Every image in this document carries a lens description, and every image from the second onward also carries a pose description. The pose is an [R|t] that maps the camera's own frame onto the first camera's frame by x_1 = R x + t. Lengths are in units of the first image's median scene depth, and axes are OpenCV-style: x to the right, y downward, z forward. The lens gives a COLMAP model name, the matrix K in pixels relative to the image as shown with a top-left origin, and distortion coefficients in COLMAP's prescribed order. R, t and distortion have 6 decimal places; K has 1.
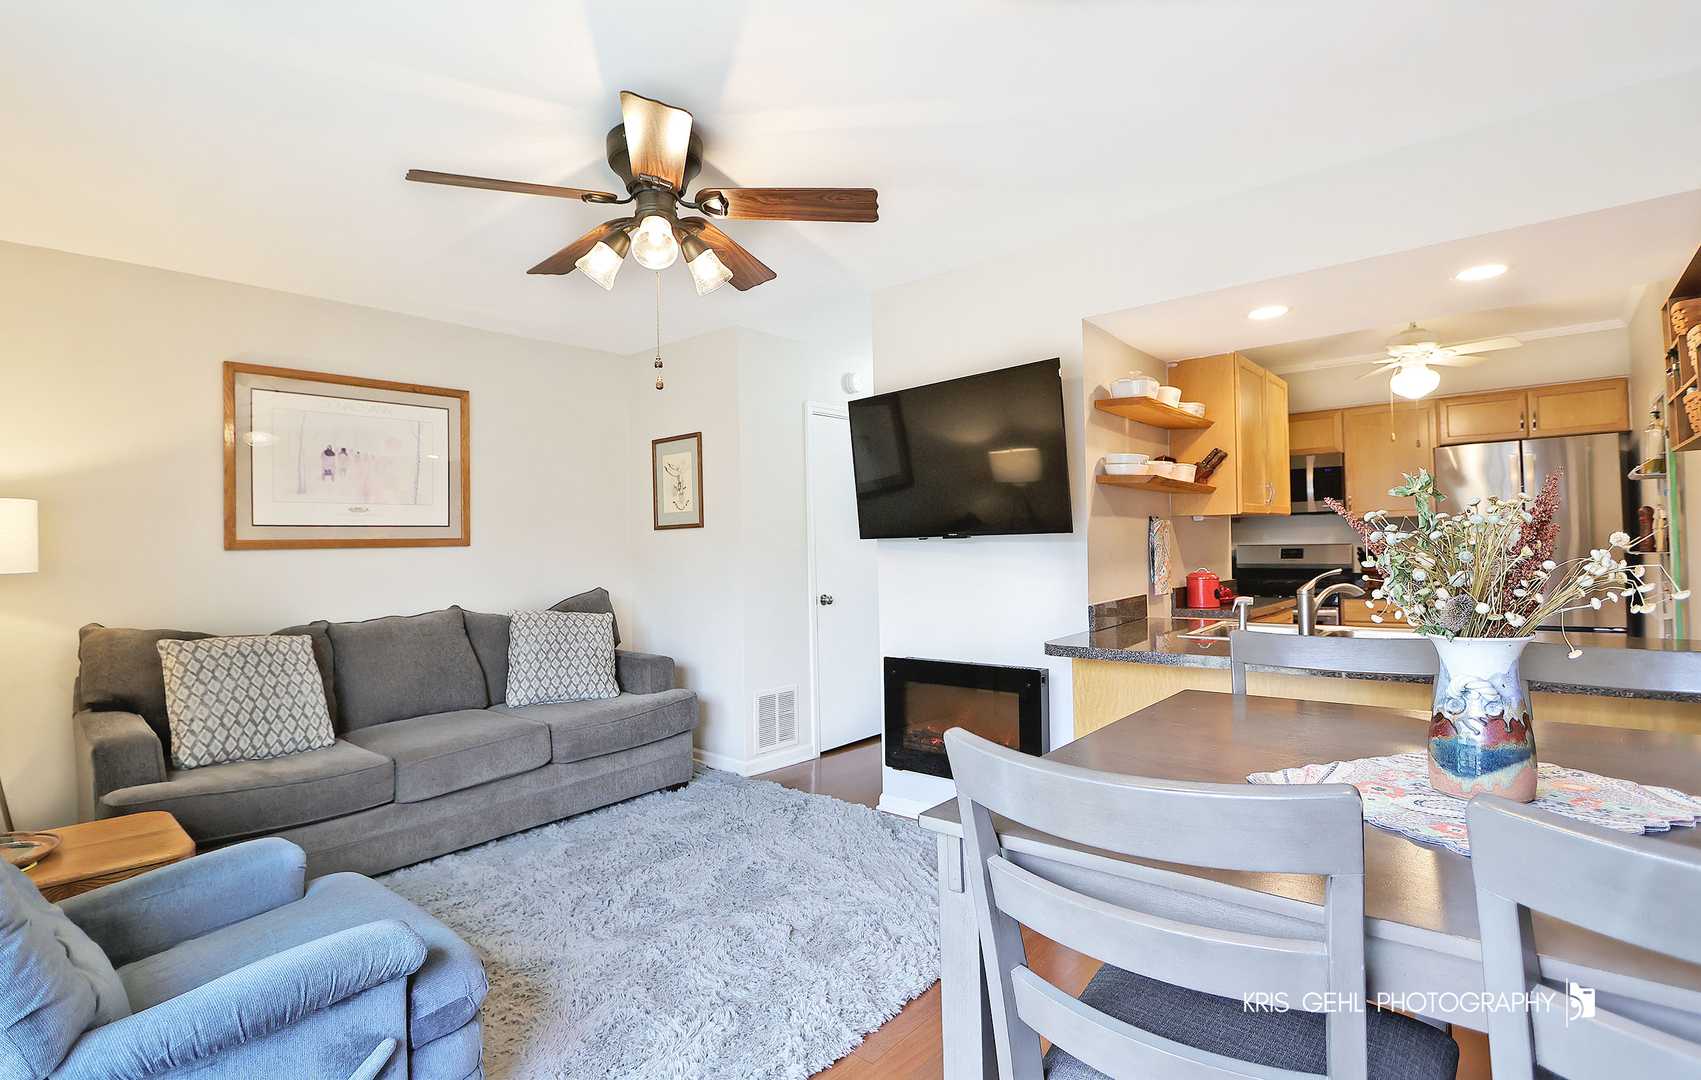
lens RADIAL K [[886.6, 0, 853.5], [0, 886.6, 530.0], [0, 0, 1]] dist [-0.001162, 0.000337]
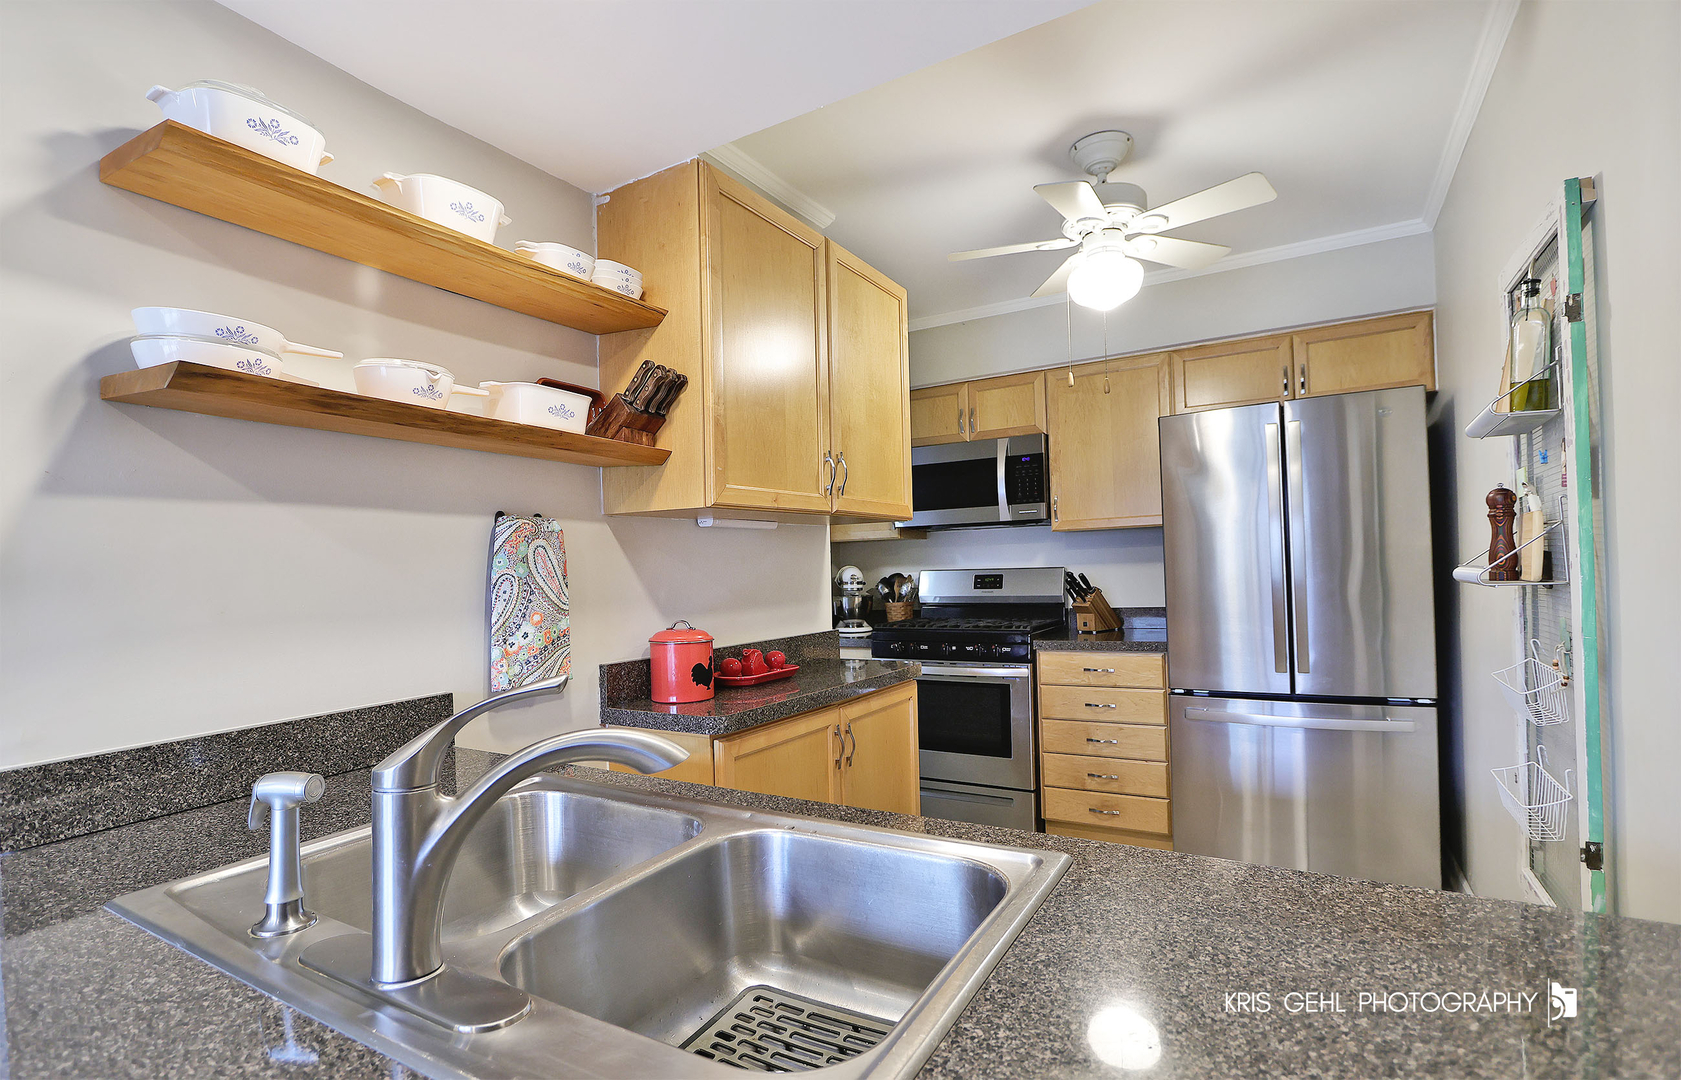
lens RADIAL K [[811.0, 0, 840.0], [0, 811.0, 566.0], [0, 0, 1]] dist [-0.000560, -0.000266]
pose [[0.991620, -0.008763, 0.128892, 0.360203], [0.007229, 0.999897, 0.012365, 0.006502], [-0.128987, -0.011330, 0.991582, 0.459564]]
